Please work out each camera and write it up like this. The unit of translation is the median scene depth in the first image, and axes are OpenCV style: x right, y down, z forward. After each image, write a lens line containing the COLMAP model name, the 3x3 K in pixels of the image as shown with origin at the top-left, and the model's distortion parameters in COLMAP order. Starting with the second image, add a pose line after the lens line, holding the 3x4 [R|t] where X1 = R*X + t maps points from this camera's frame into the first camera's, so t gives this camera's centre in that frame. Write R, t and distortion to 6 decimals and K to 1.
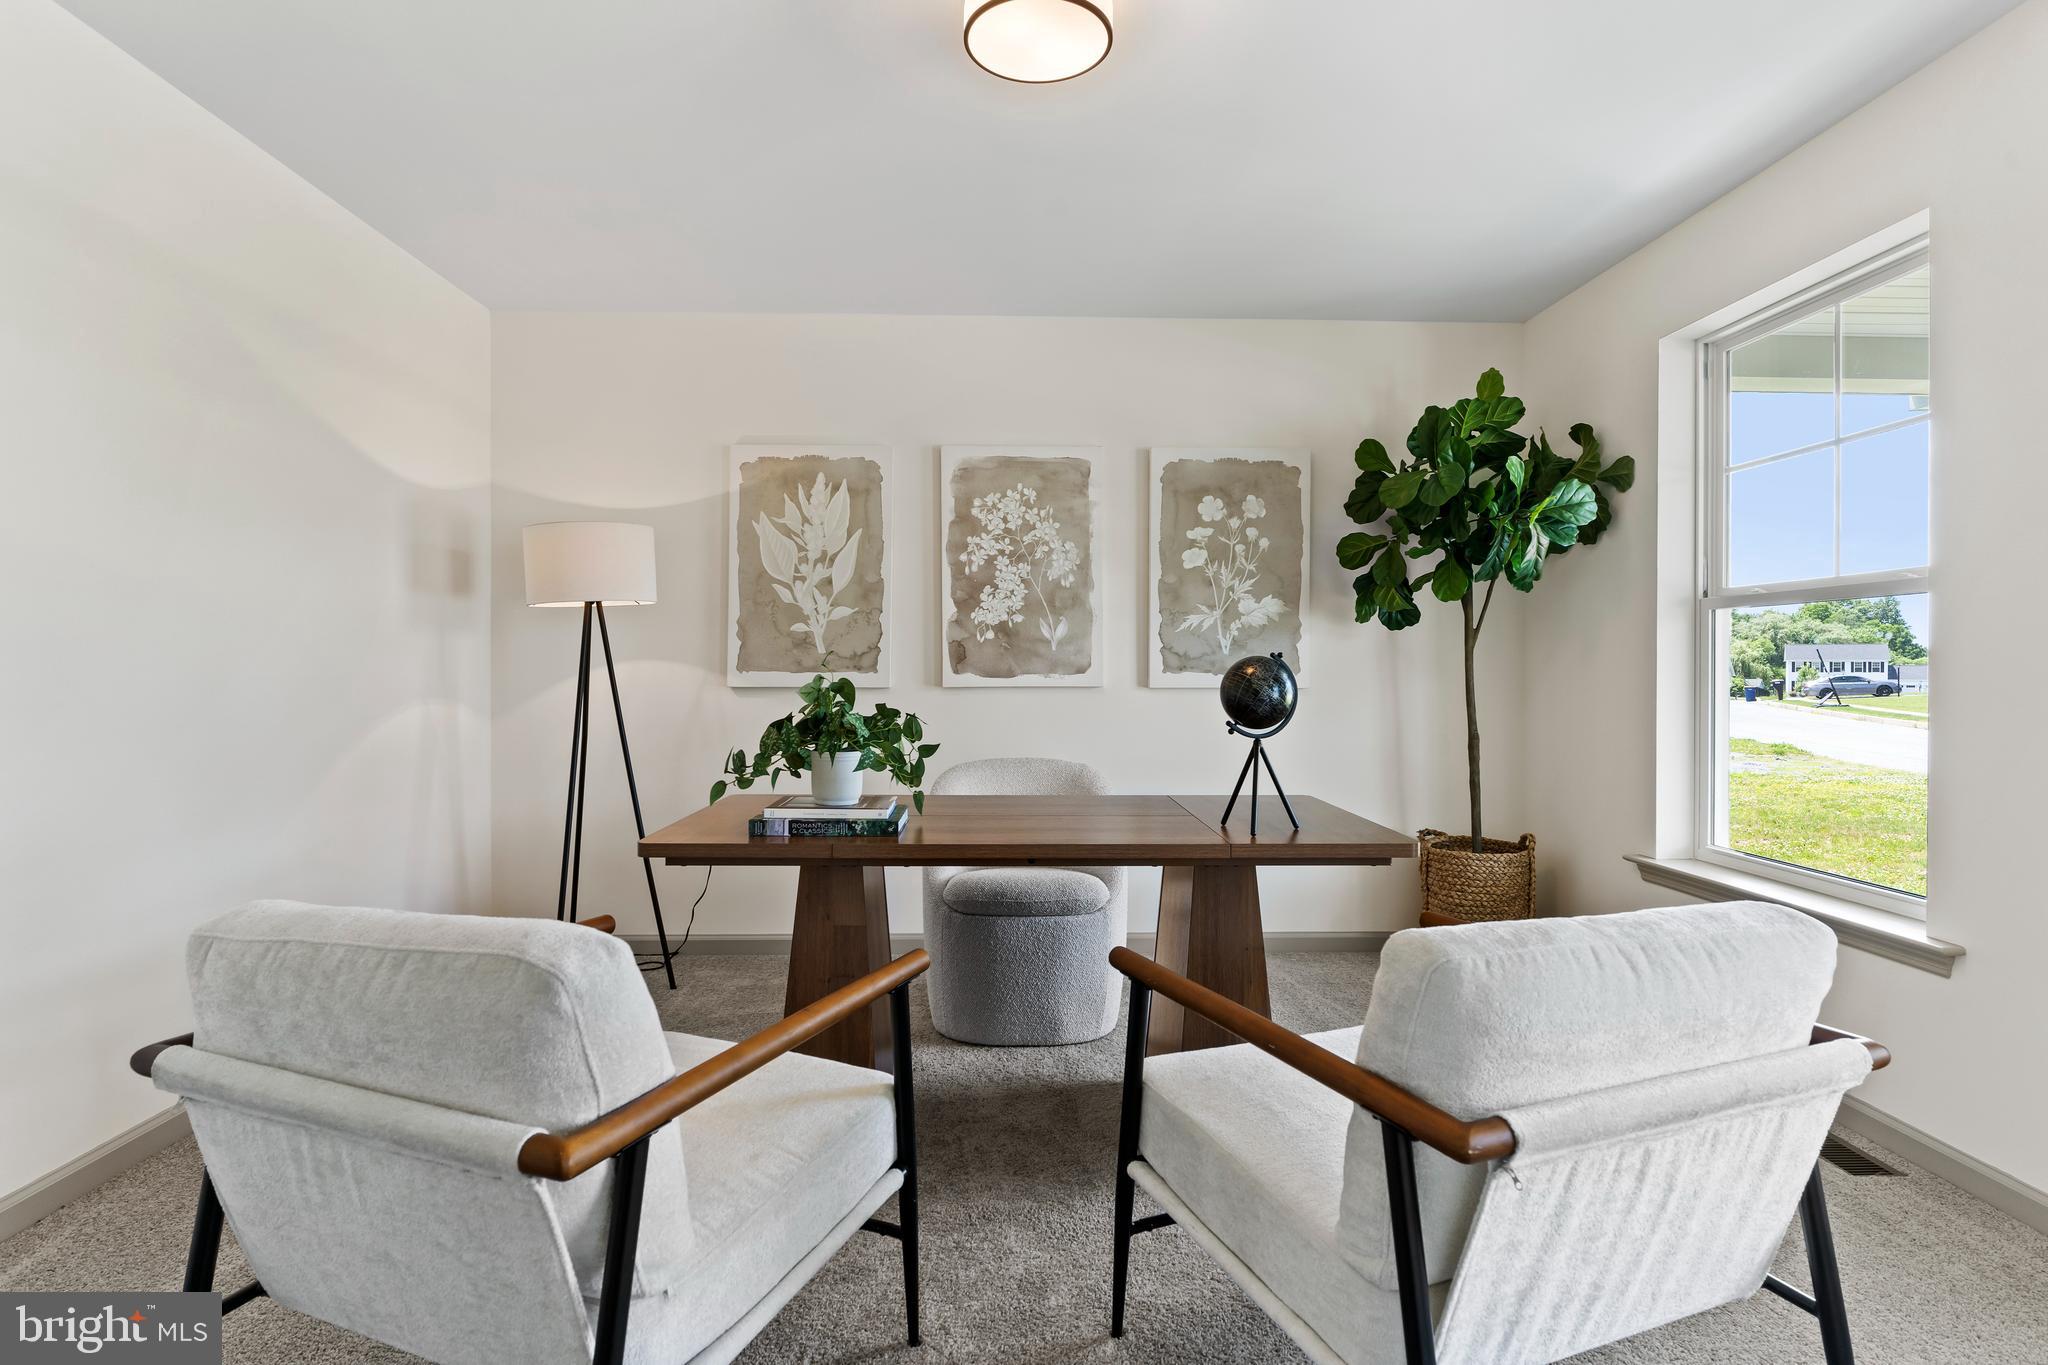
lens RADIAL K [[1054.4, 0, 1025.5], [0, 1054.4, 677.1], [0, 0, 1]] dist [-0.009710, 0.004571]
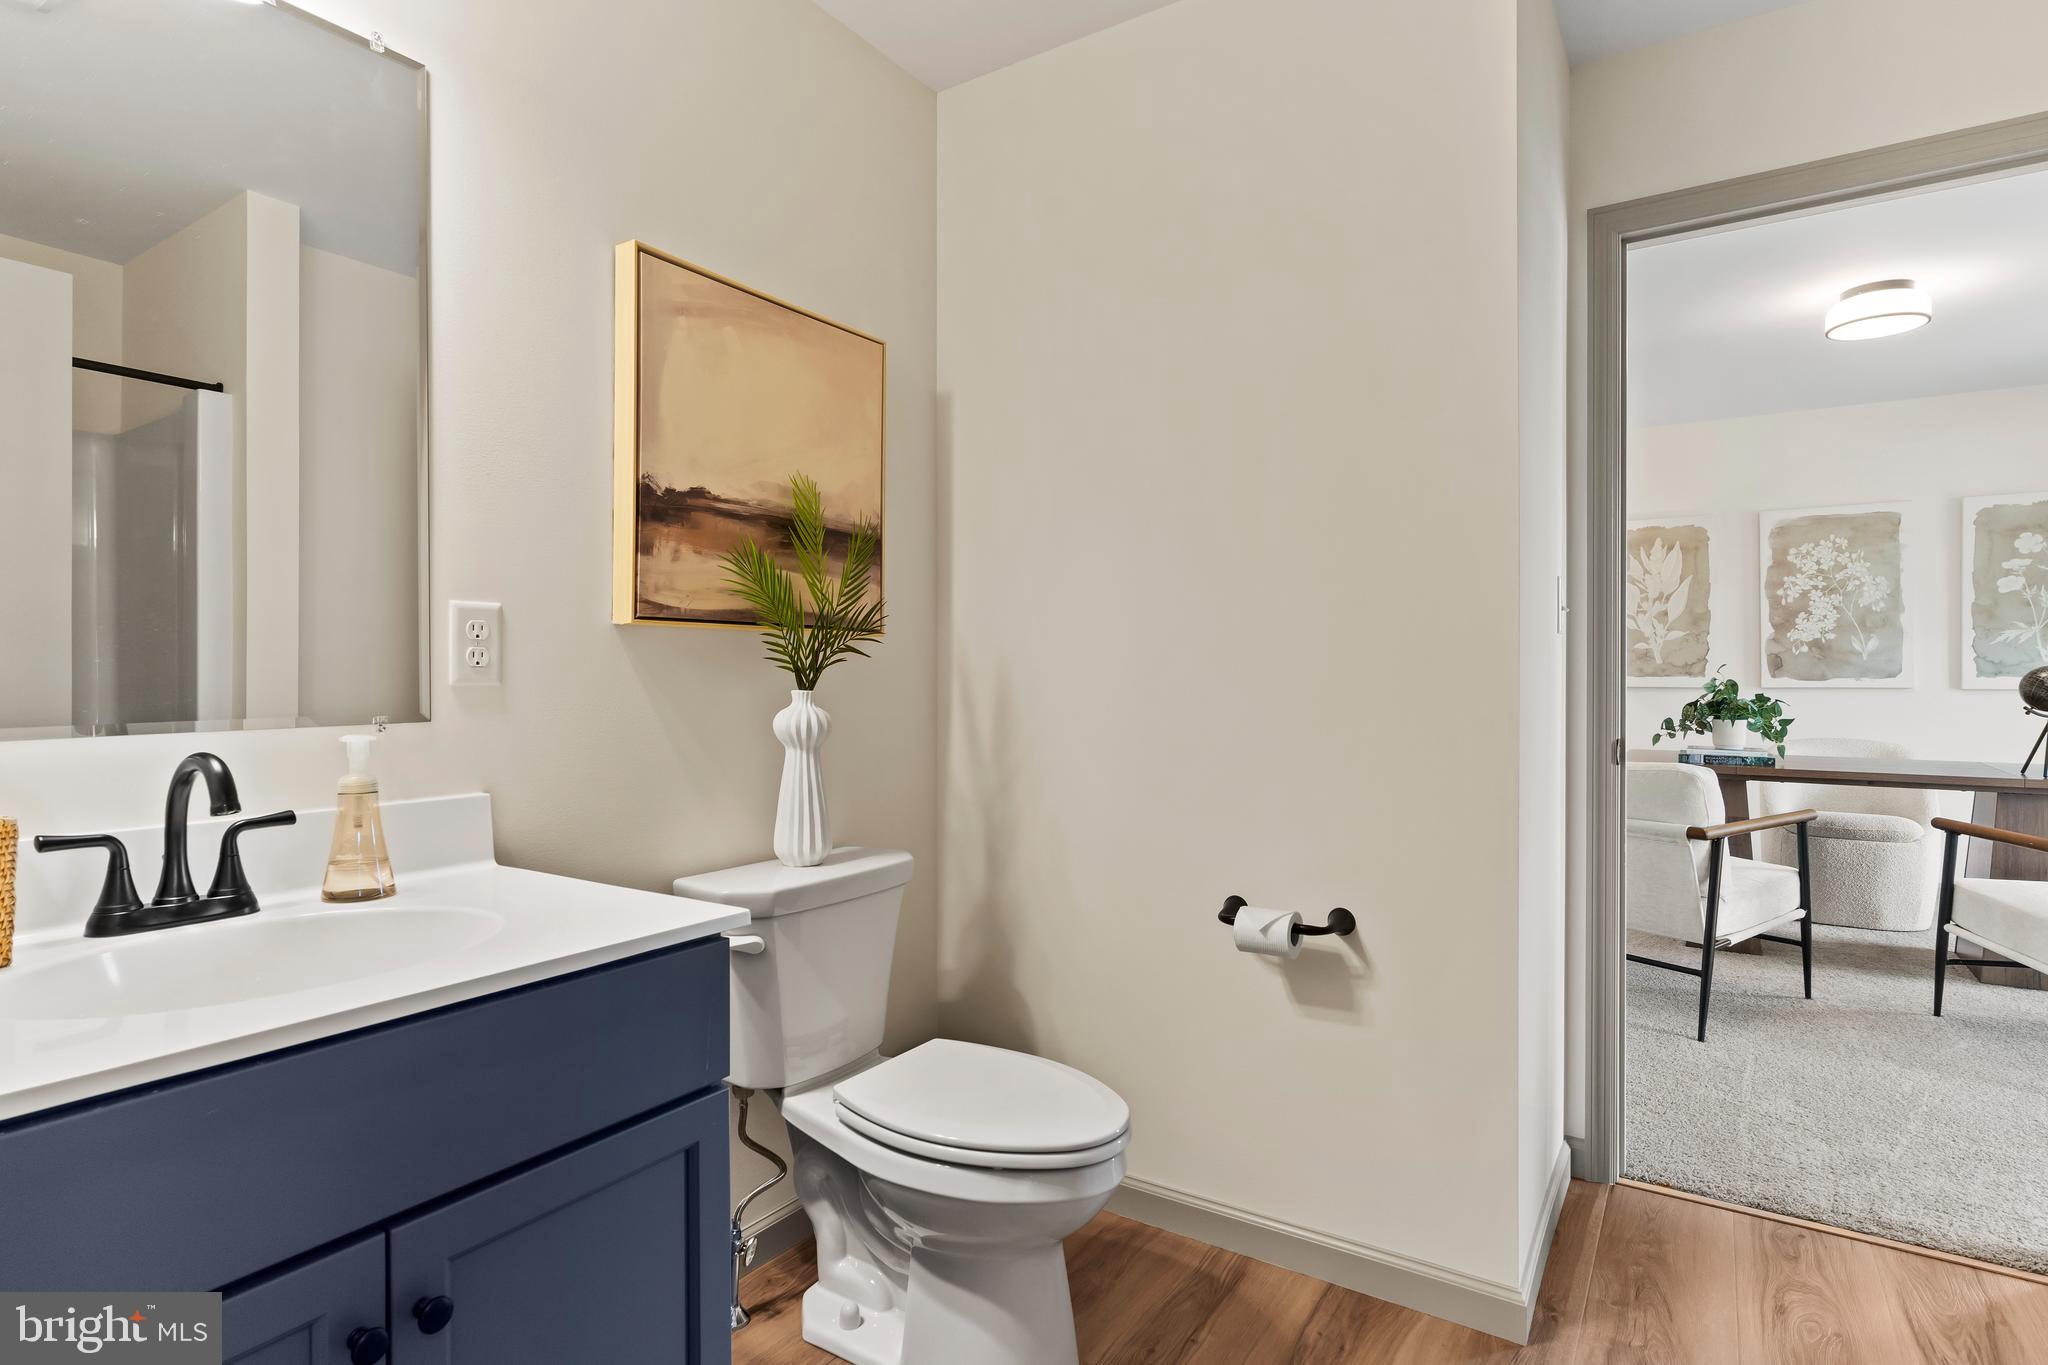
lens RADIAL K [[1054.4, 0, 1016.6], [0, 1054.4, 675.3], [0, 0, 1]] dist [-0.009710, 0.004571]
pose [[0.813714, -0.000801, -0.581265, -0.072961], [-0.003277, 0.999977, -0.005966, 0.005007], [0.581257, 0.006760, 0.813692, -0.675976]]
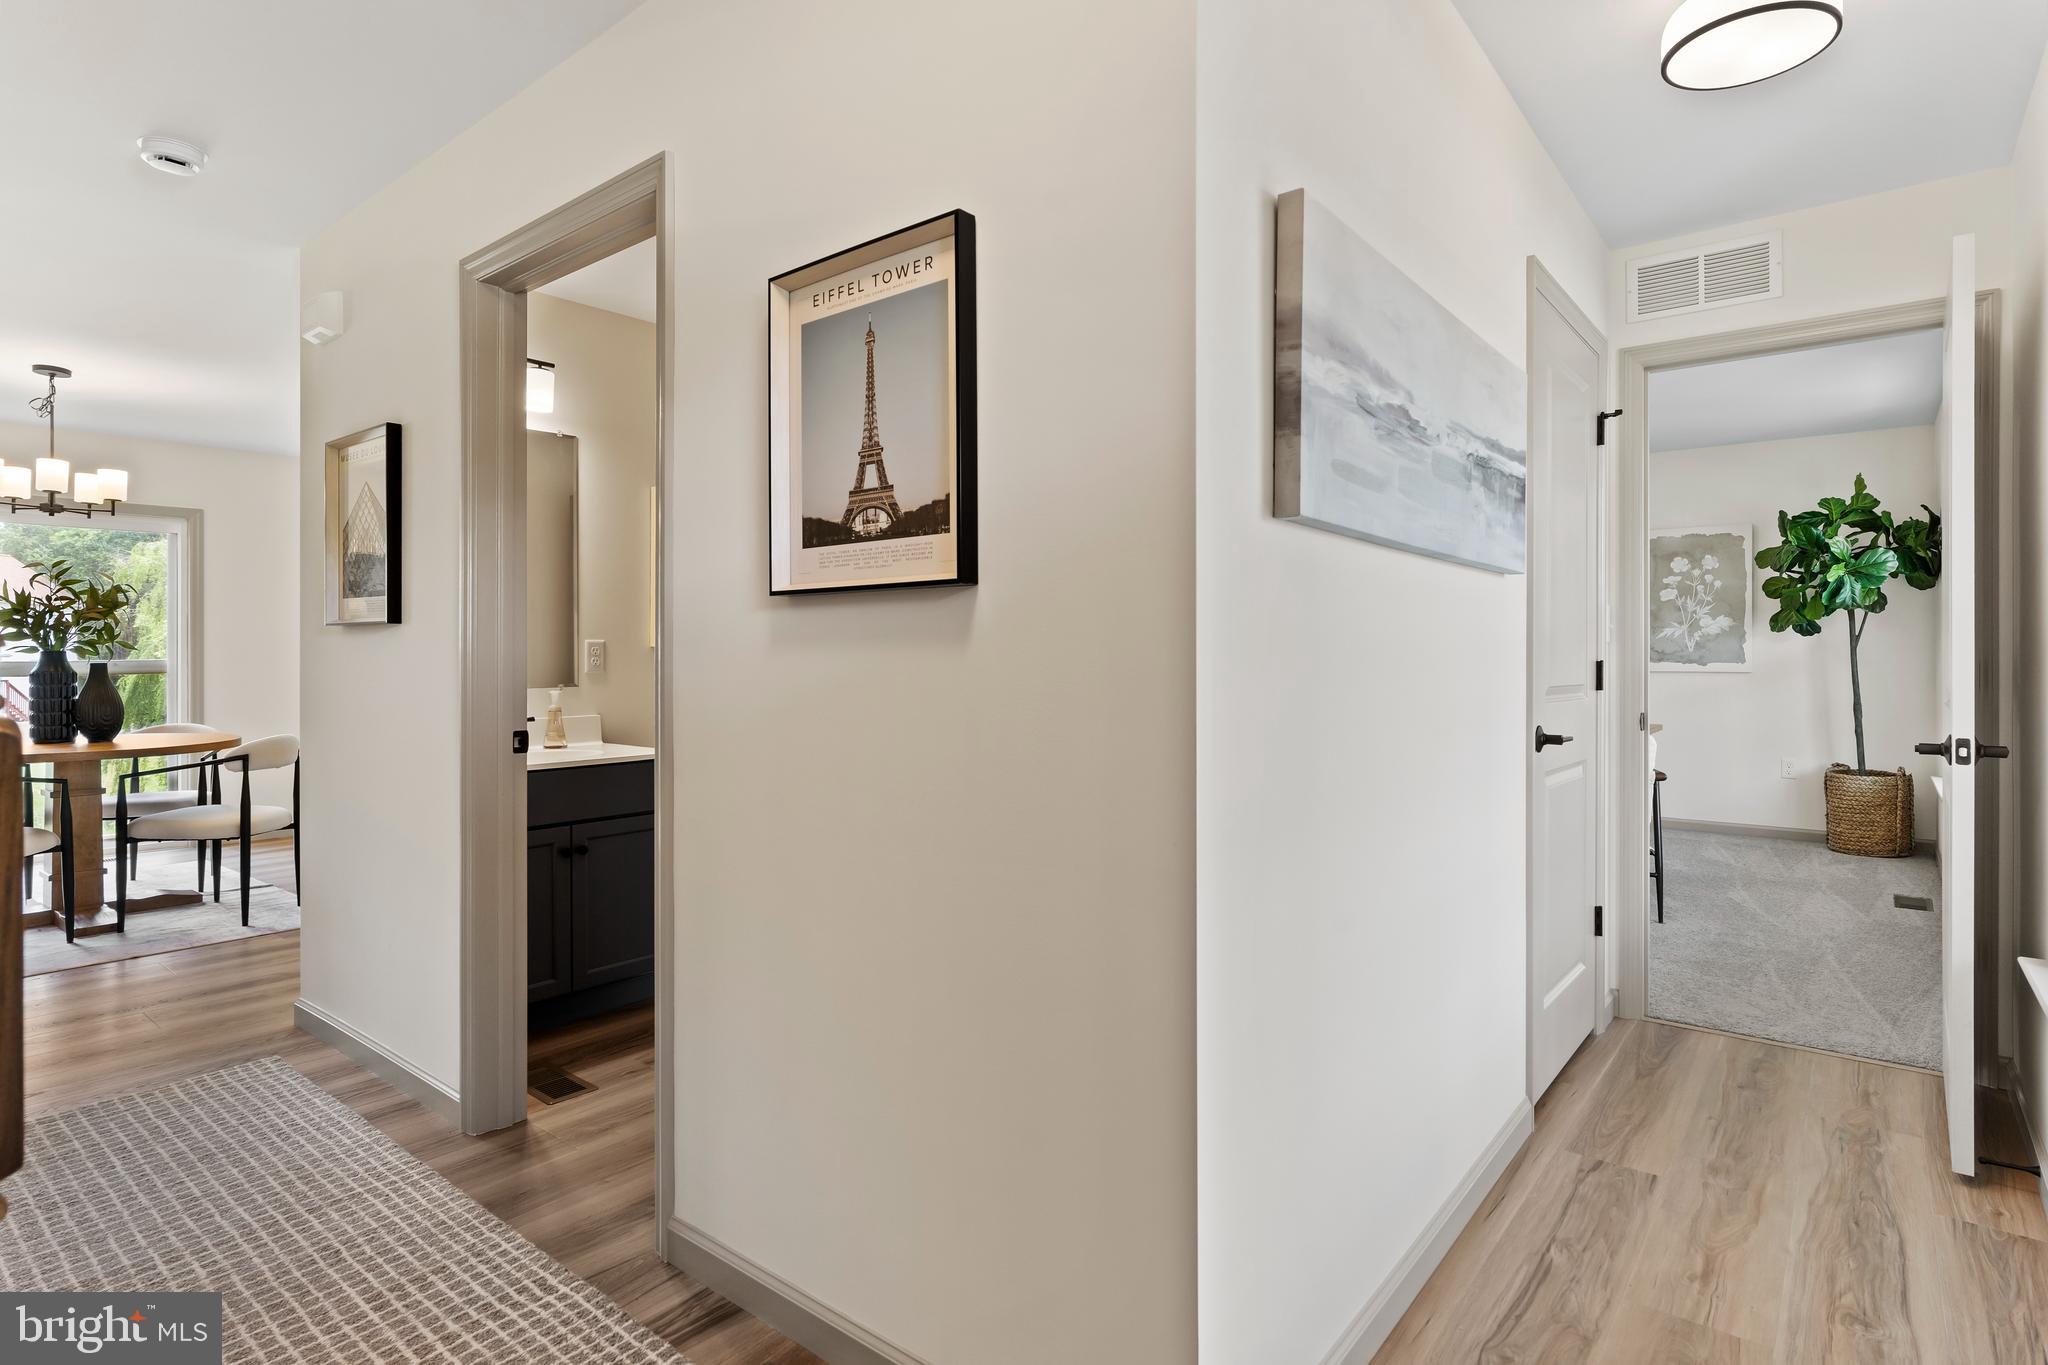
lens RADIAL K [[1054.4, 0, 1018.7], [0, 1054.4, 647.6], [0, 0, 1]] dist [-0.009710, 0.004571]
pose [[0.756028, -0.005739, -0.654514, 0.477824], [-0.002537, 0.999928, -0.011698, -0.005681], [0.654535, 0.010504, 0.755959, -0.958591]]
